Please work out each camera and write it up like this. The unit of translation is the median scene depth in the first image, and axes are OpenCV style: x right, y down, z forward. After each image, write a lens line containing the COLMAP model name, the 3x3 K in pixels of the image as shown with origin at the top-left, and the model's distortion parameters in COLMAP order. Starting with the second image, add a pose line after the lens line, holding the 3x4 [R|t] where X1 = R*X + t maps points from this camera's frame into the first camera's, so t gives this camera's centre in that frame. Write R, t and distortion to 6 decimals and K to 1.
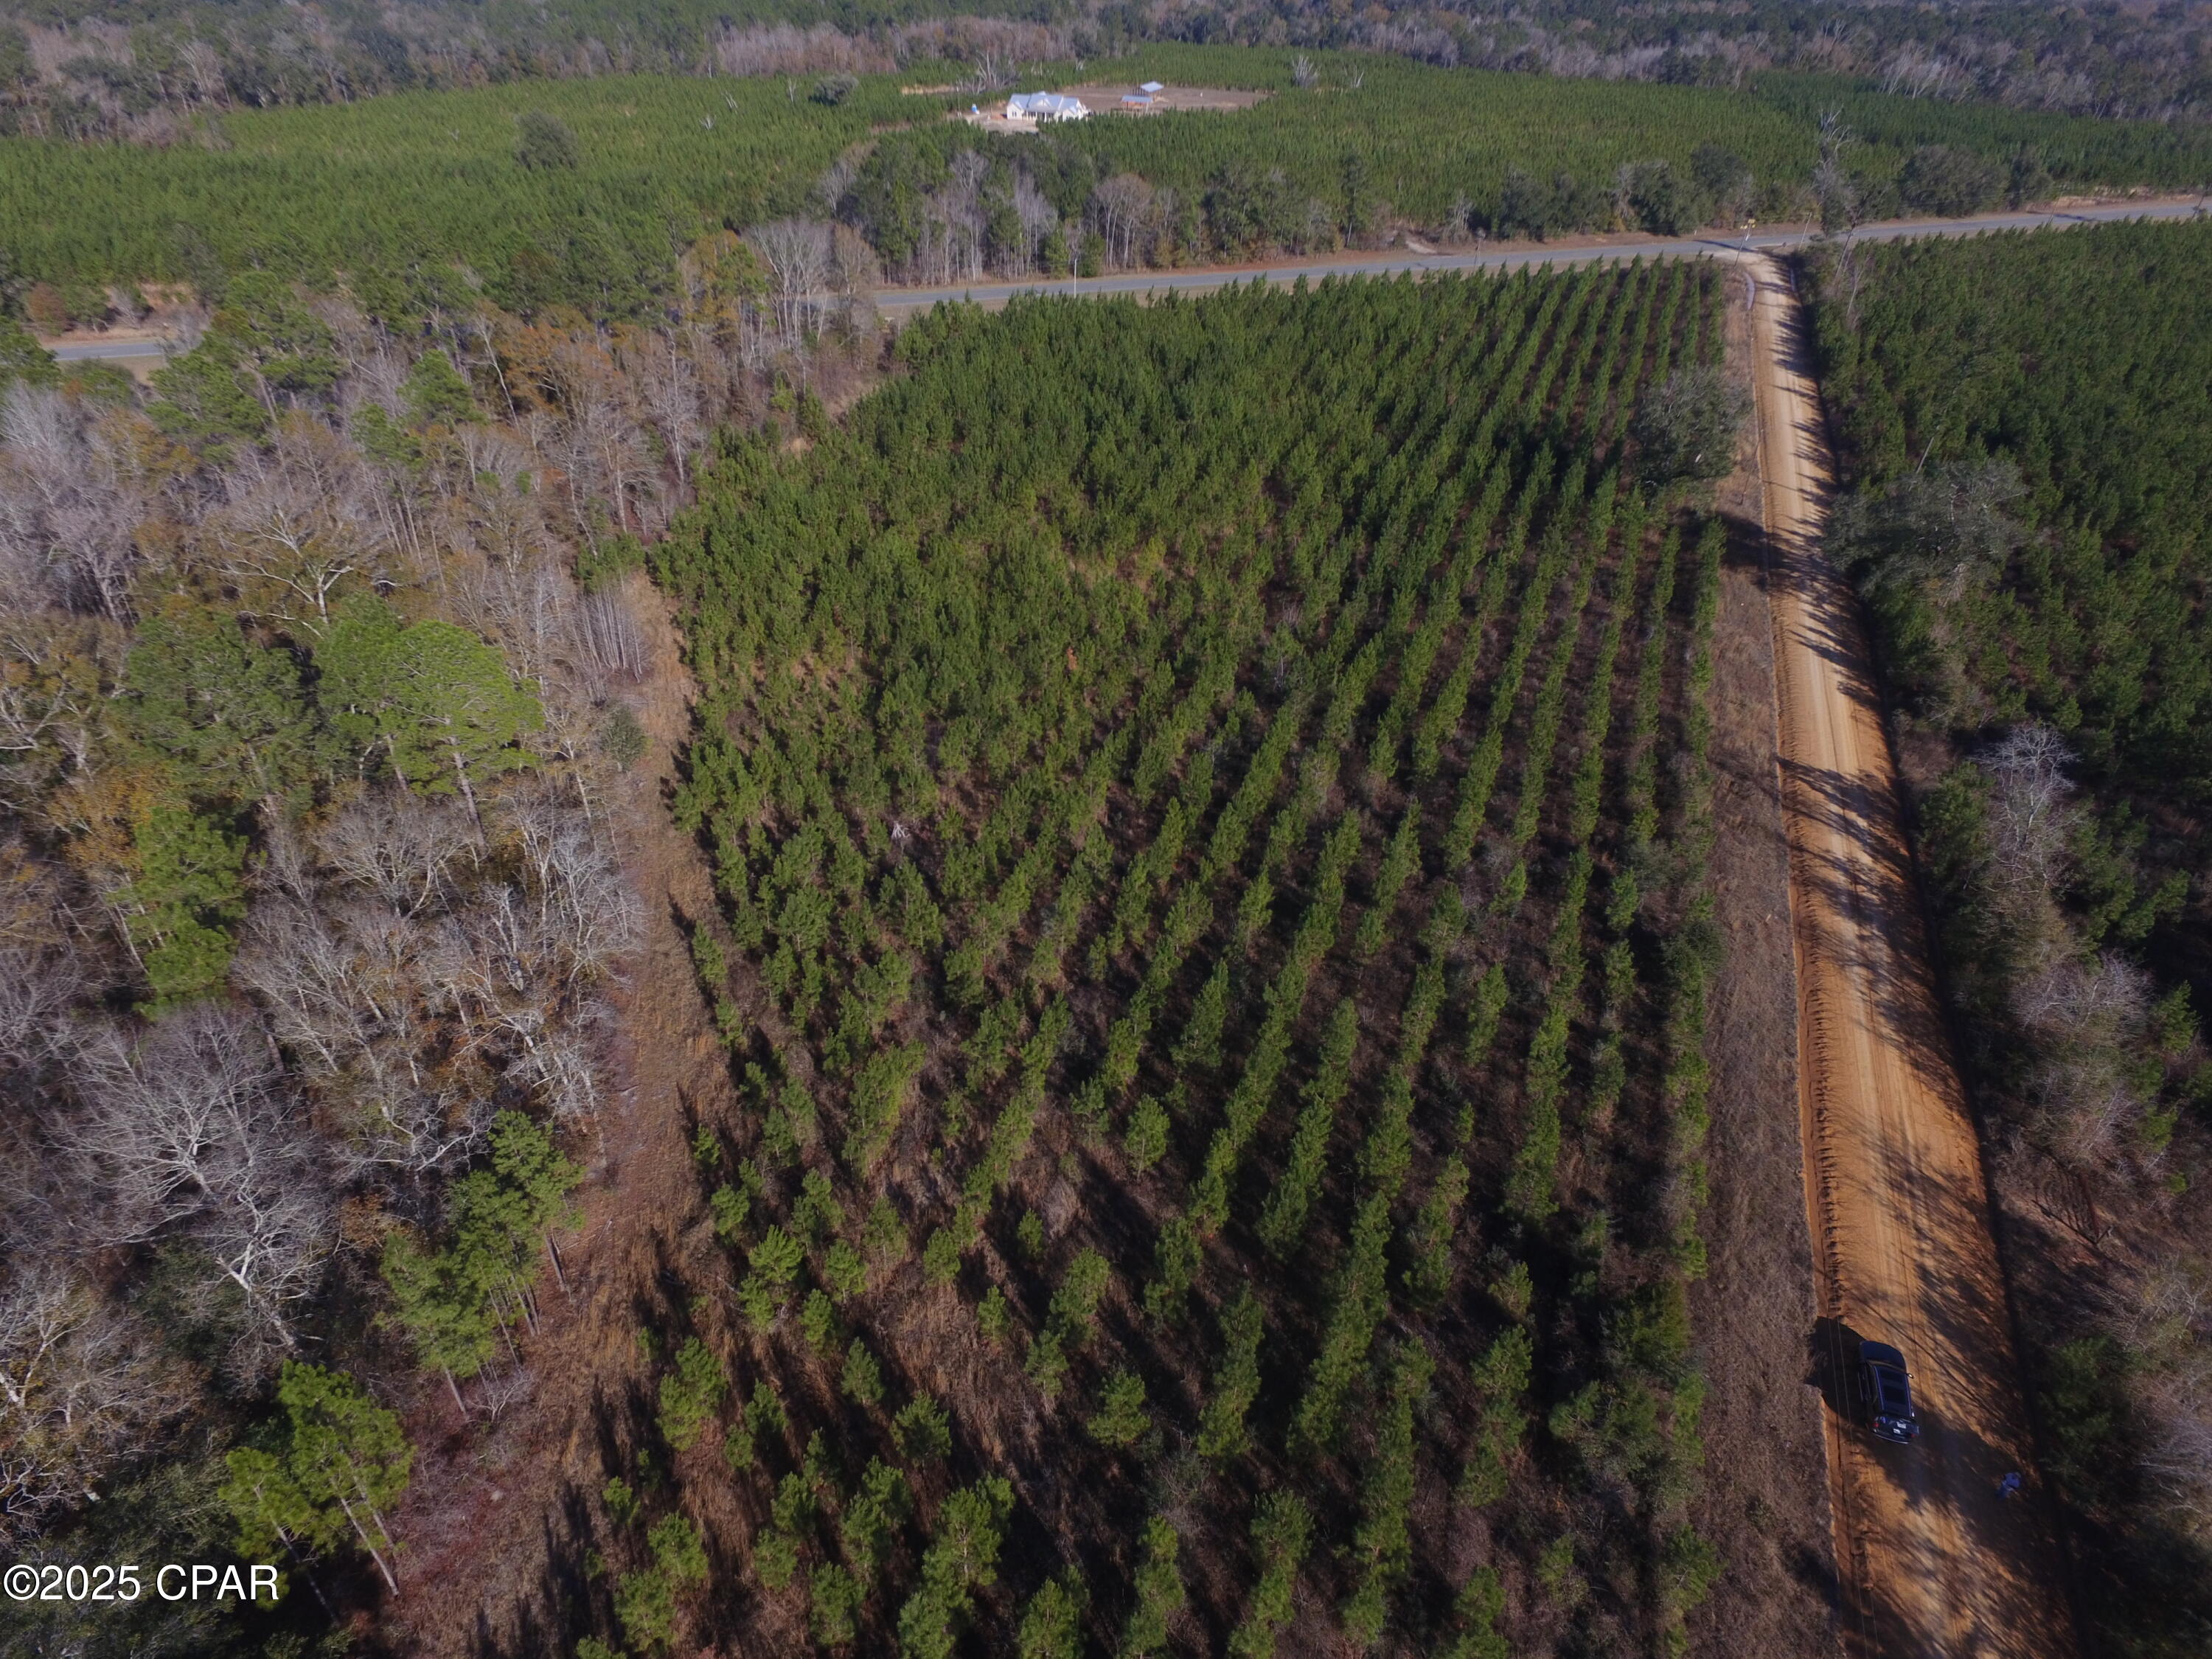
lens RADIAL K [[1289.3, 0, 1098.0], [0, 1289.3, 837.7], [0, 0, 1]] dist [-0.011239, 0.017132]
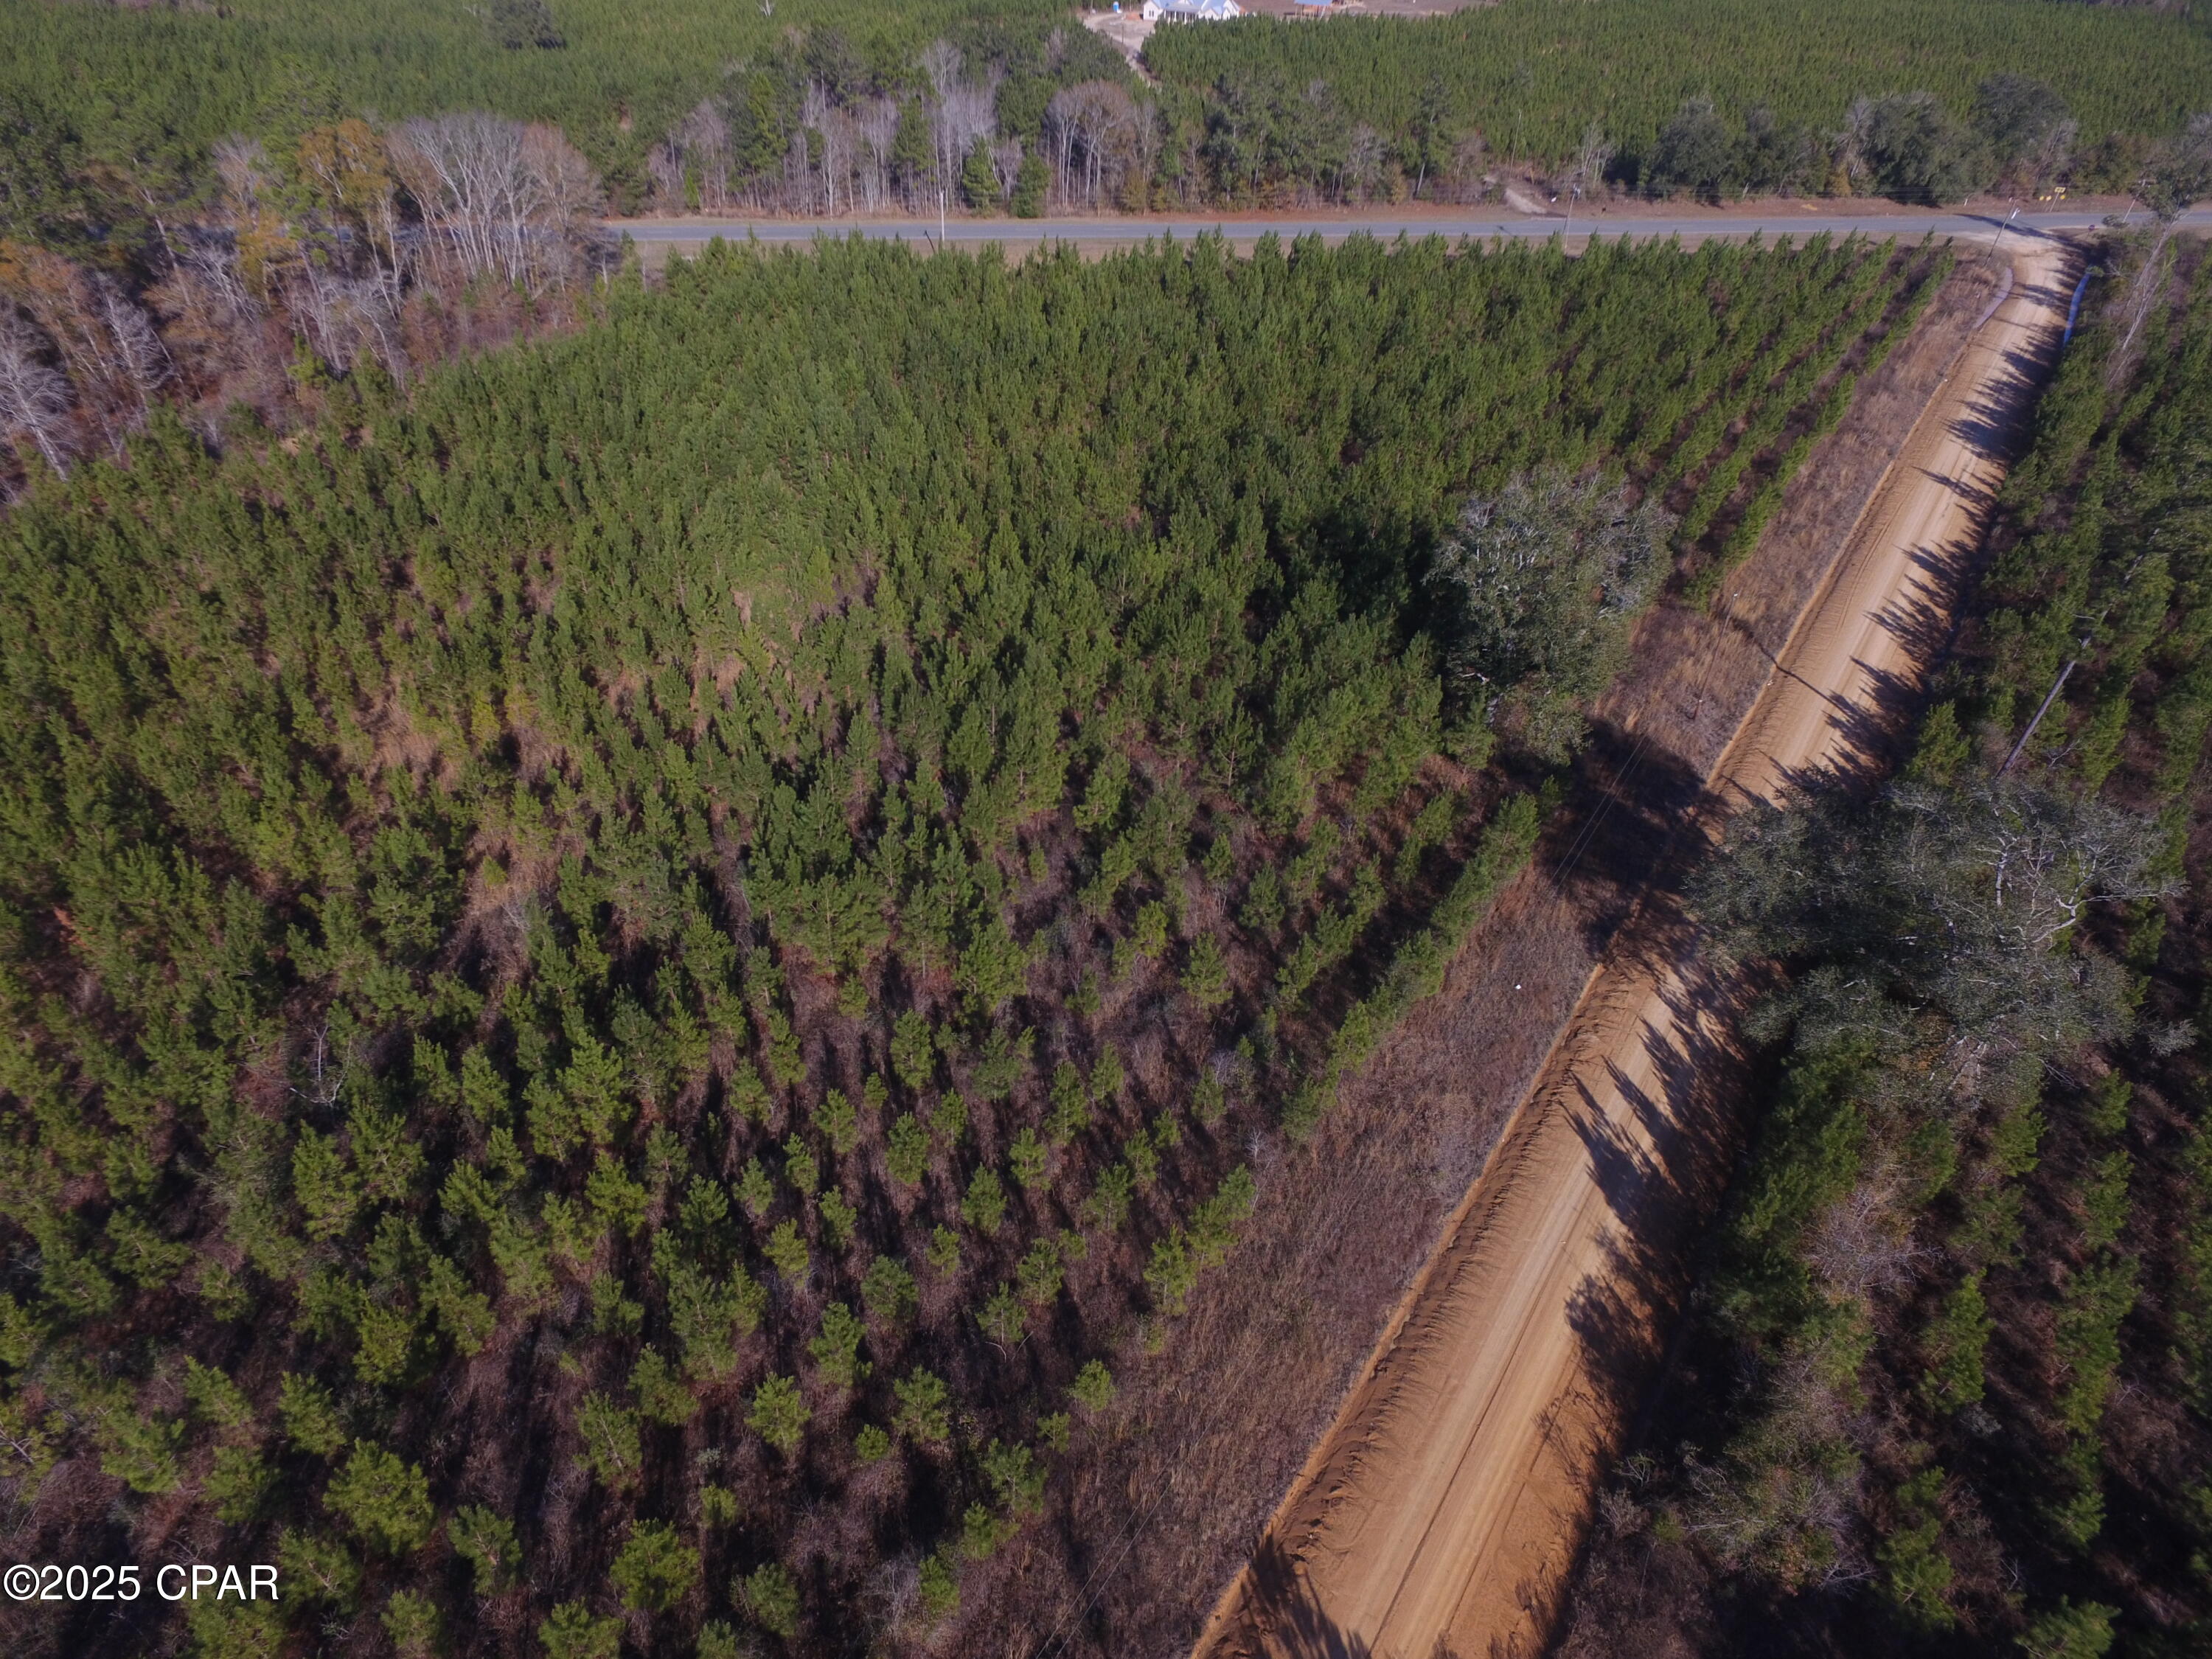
lens RADIAL K [[1289.3, 0, 1085.2], [0, 1289.3, 838.4], [0, 0, 1]] dist [-0.011239, 0.017132]
pose [[0.970940, 0.150244, -0.186286, 0.381876], [-0.141519, 0.988154, 0.059360, -0.218239], [0.192998, -0.031271, 0.980701, 0.444976]]
